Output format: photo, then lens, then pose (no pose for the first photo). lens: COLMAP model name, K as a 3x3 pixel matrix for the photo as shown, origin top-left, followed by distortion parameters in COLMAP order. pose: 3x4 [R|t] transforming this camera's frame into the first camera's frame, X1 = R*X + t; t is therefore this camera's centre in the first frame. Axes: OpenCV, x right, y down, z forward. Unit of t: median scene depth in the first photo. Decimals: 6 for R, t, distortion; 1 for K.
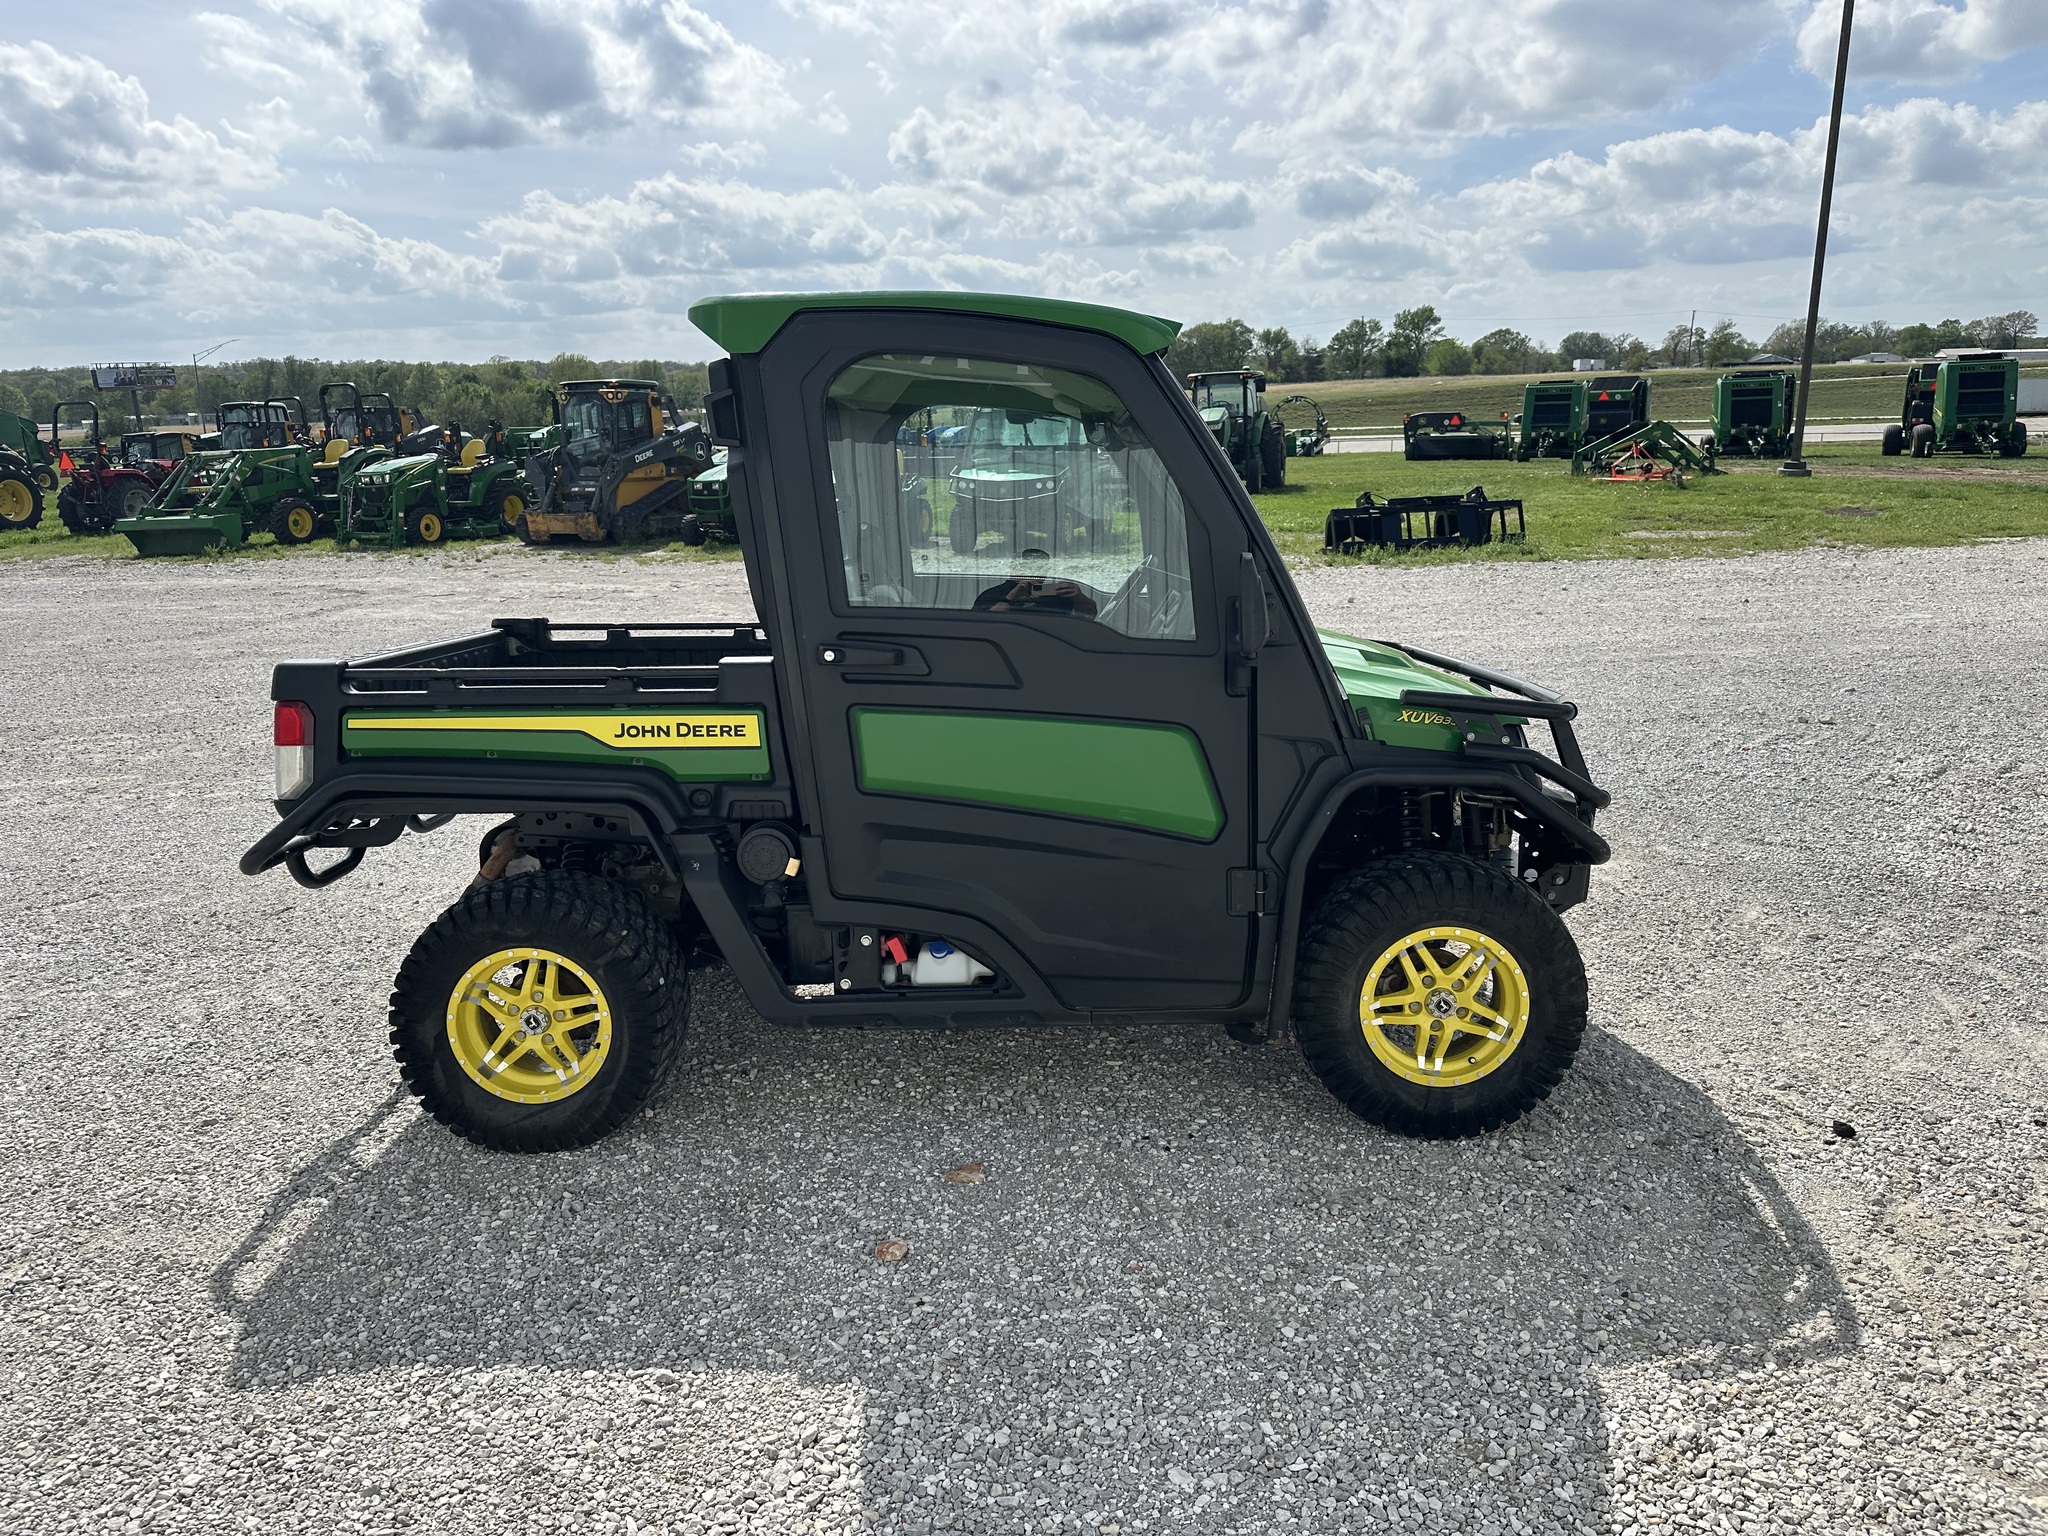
lens RADIAL K [[1441.9, 0, 1017.7], [0, 1441.9, 744.9], [0, 0, 1]] dist [0.020453, -0.027512]
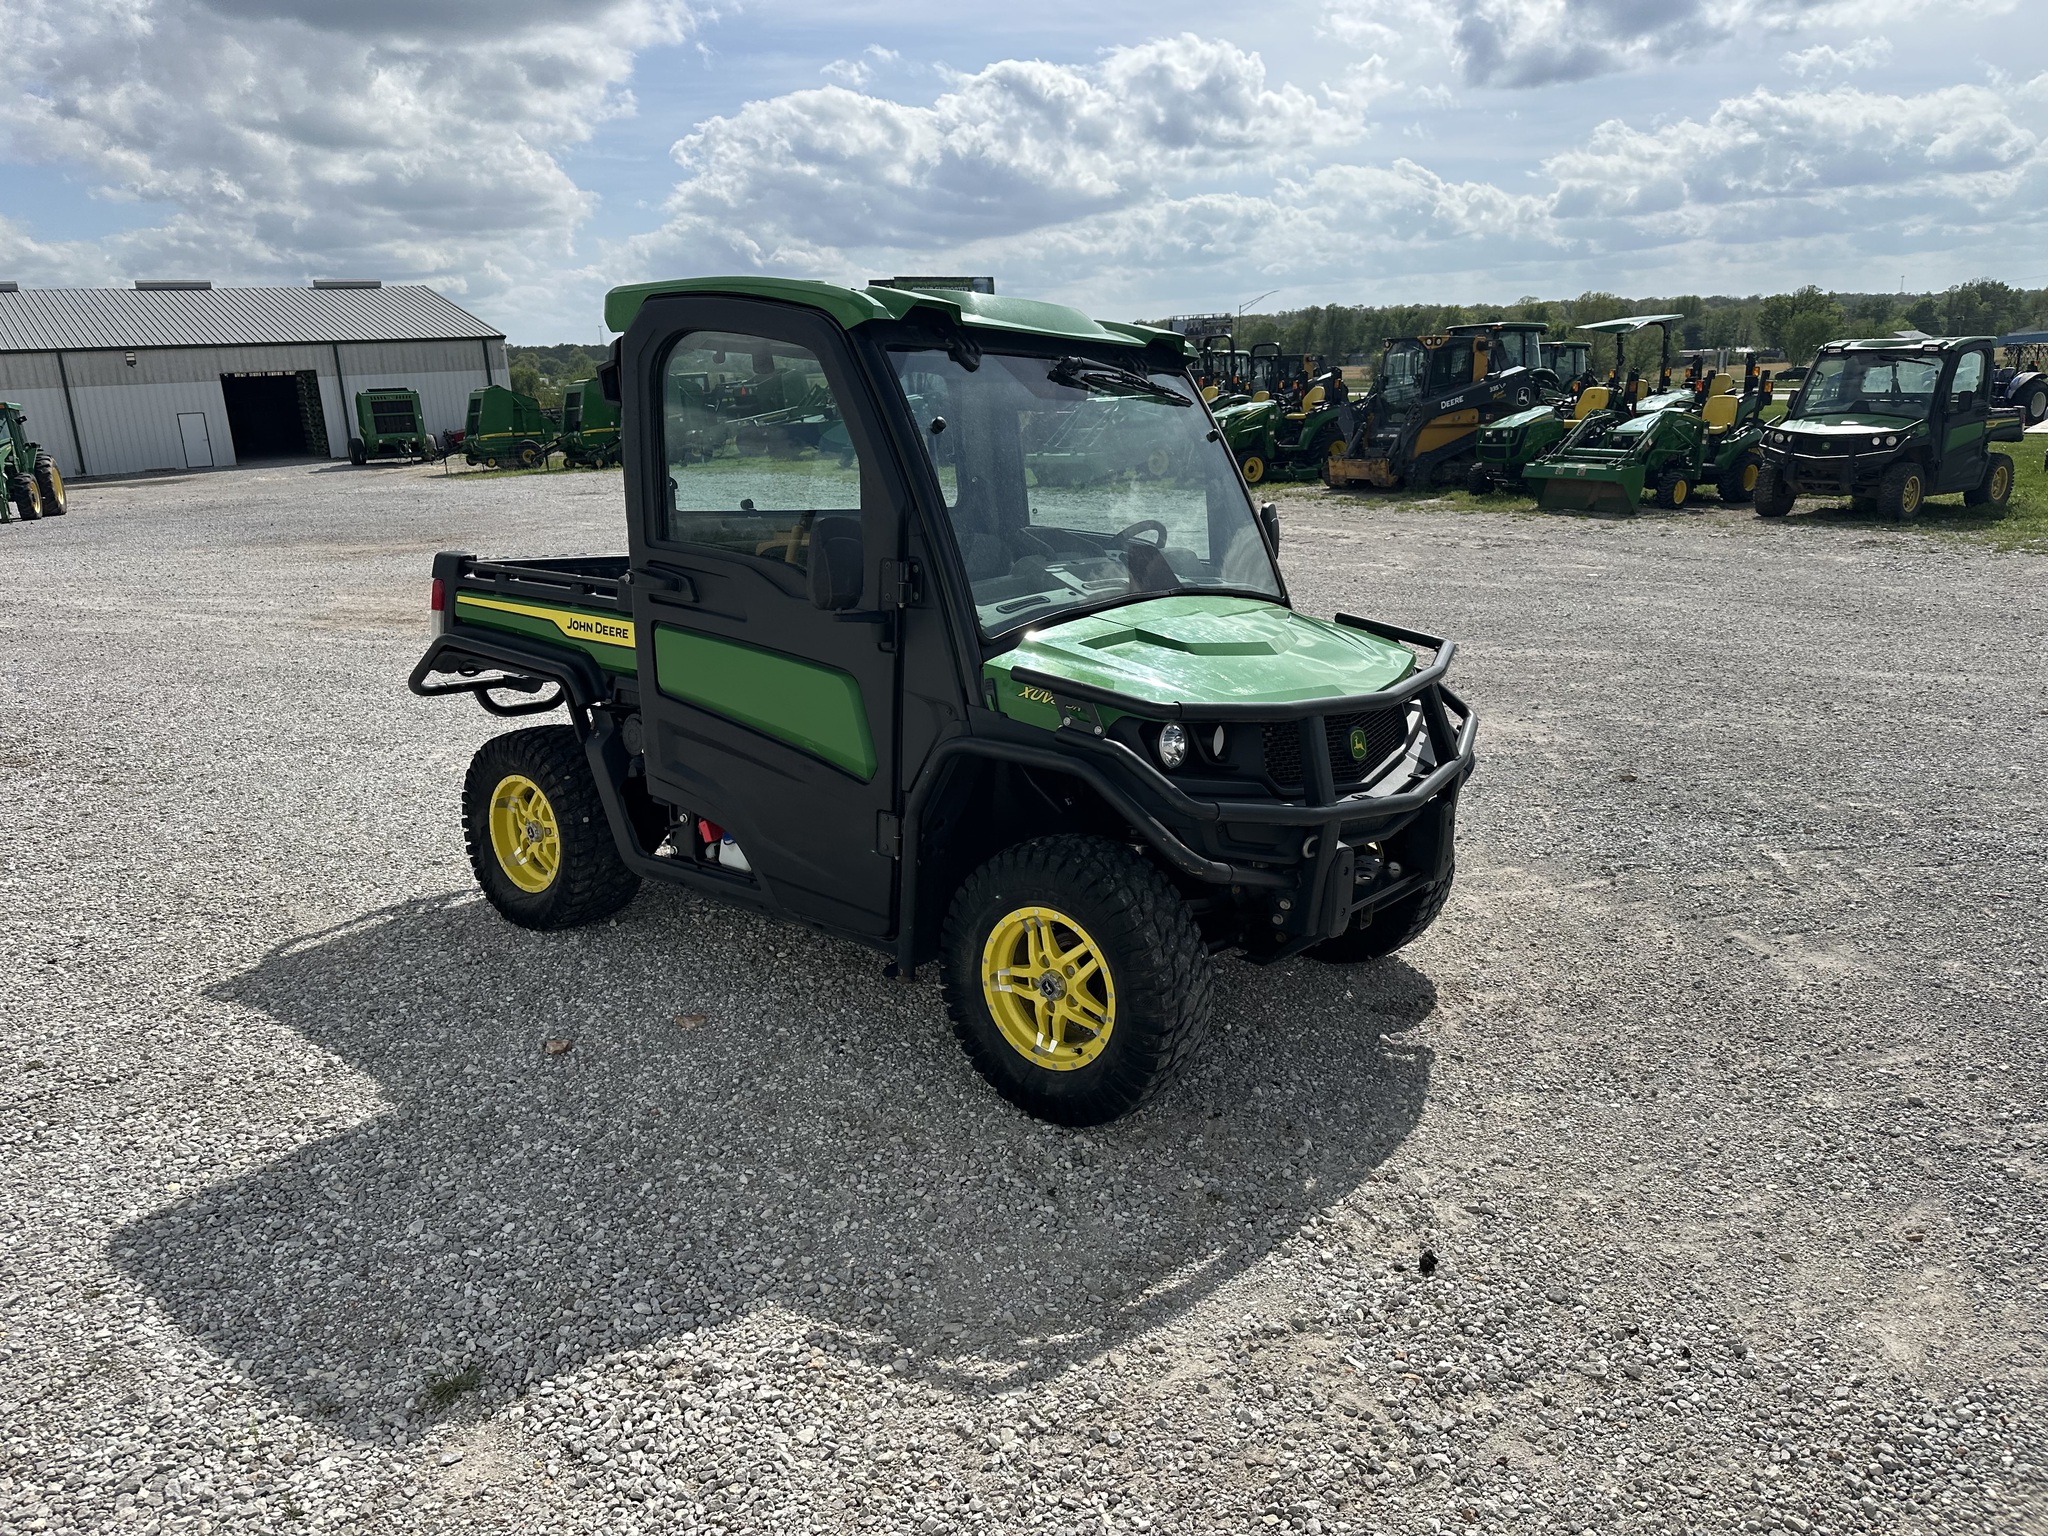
lens RADIAL K [[1440.0, 0, 1019.4], [0, 1440.0, 751.4], [0, 0, 1]] dist [0.021378, -0.030214]
pose [[0.787738, 0.158368, -0.595305, 0.834766], [-0.133011, 0.987320, 0.086647, -0.062330], [0.601479, 0.010927, 0.798814, 0.198936]]
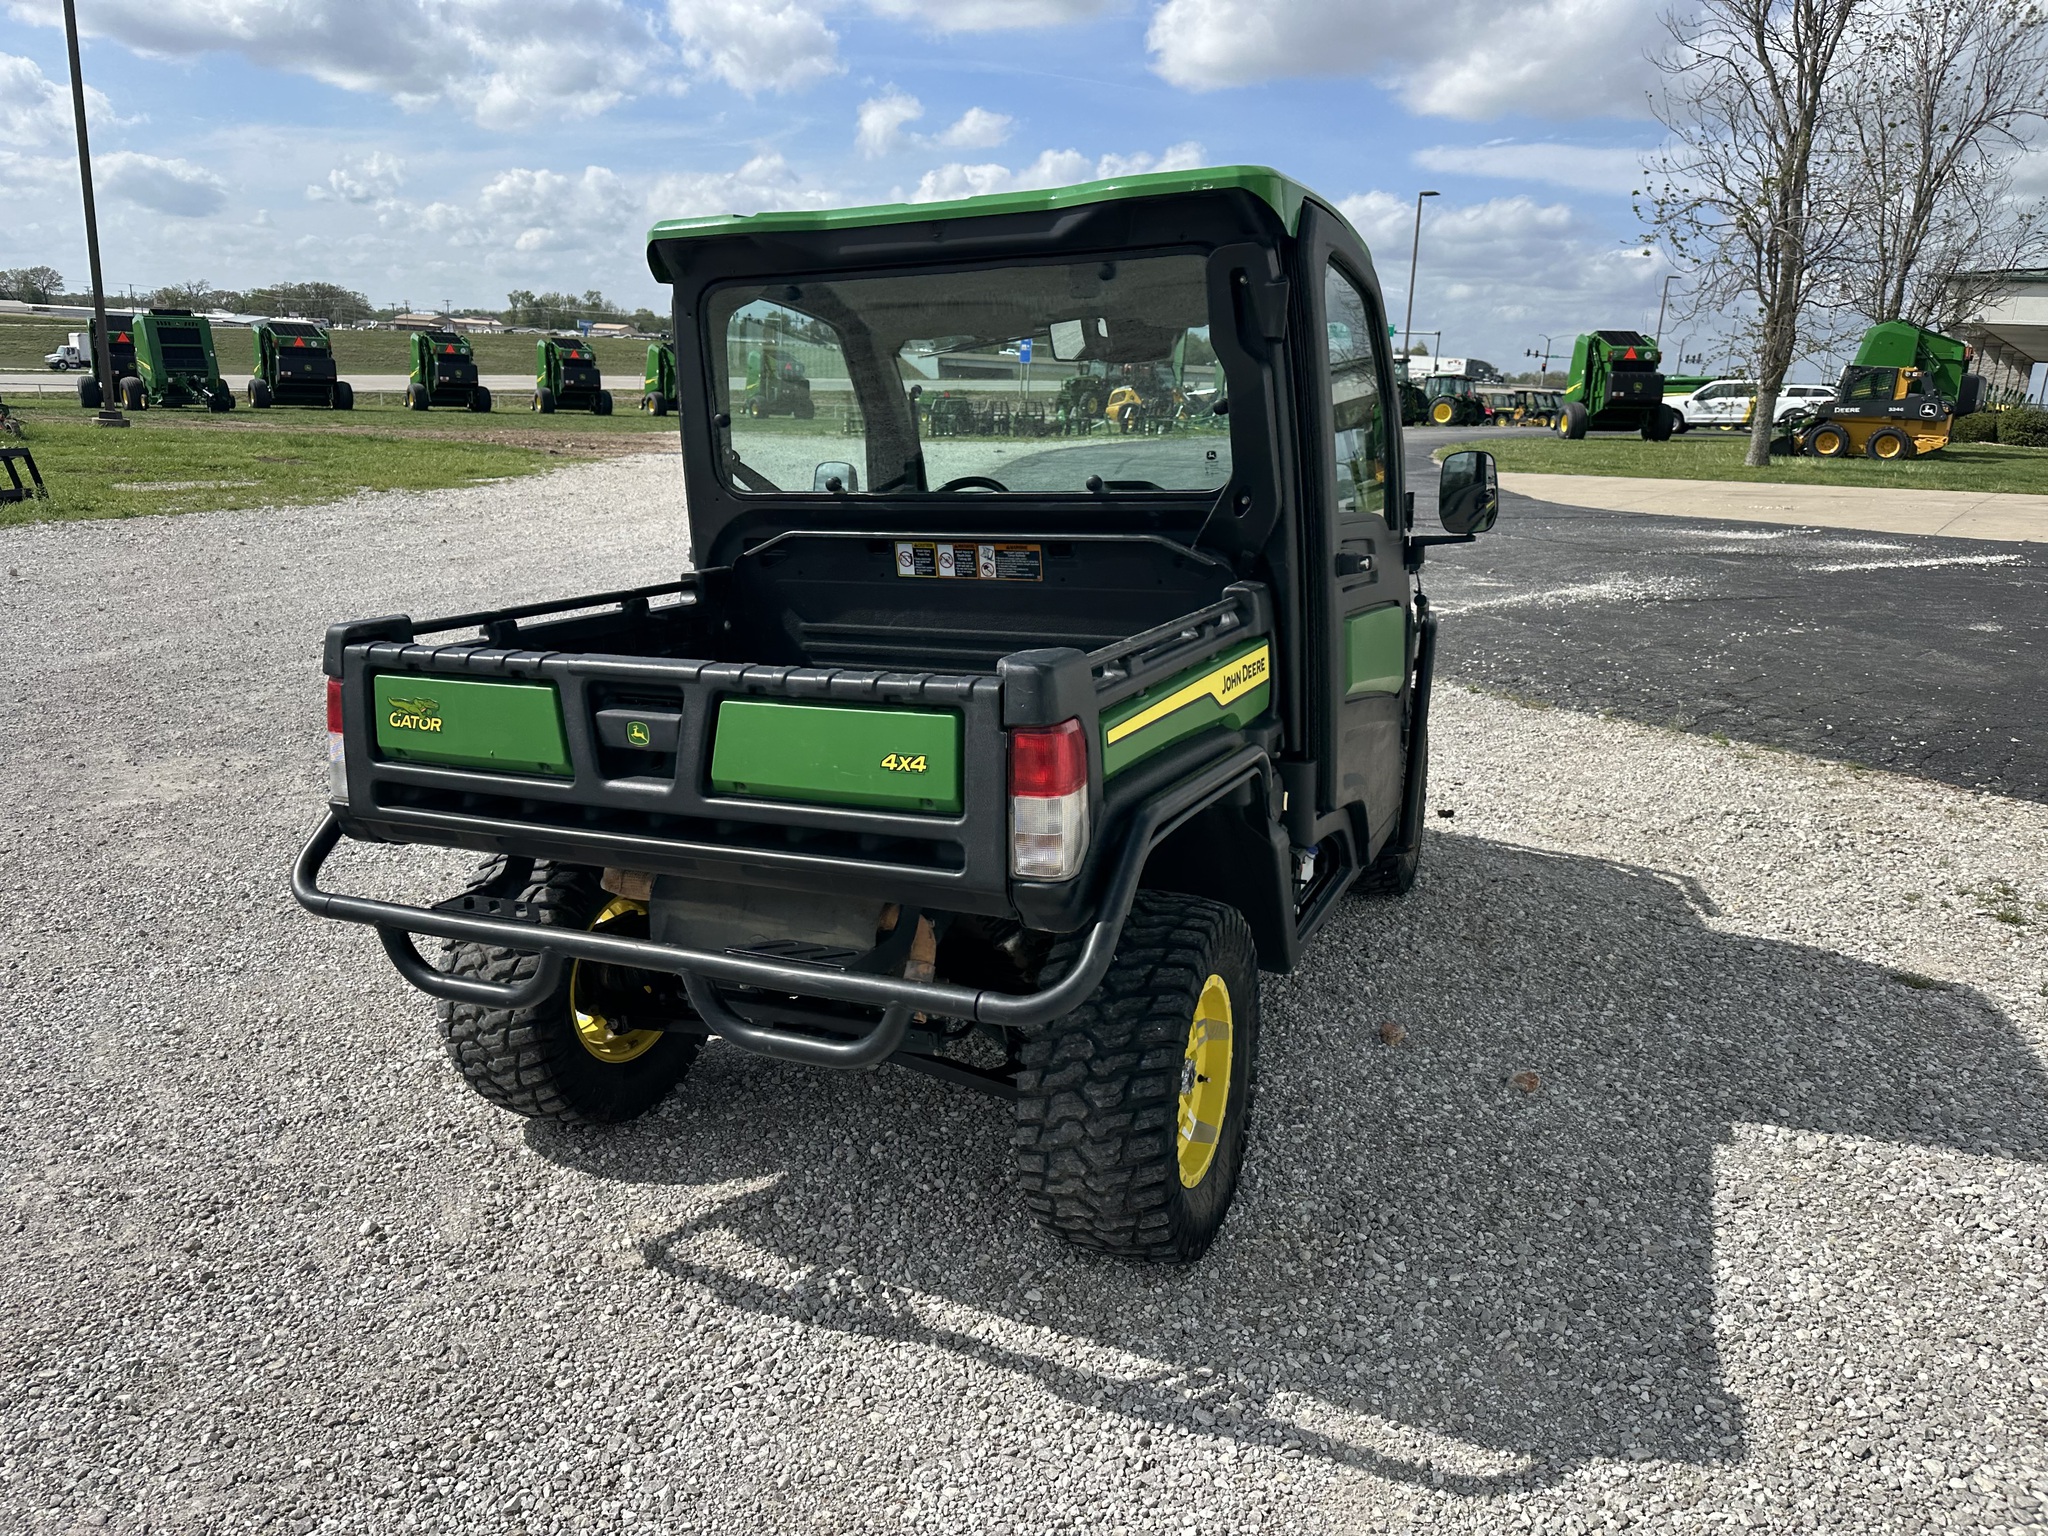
lens RADIAL K [[1441.9, 0, 1017.7], [0, 1441.9, 744.9], [0, 0, 1]] dist [0.020453, -0.027512]
pose [[0.393904, -0.190156, 0.899267, -1.055568], [0.164199, 0.977186, 0.134709, -0.105587], [-0.904366, 0.094596, 0.416140, 0.759711]]
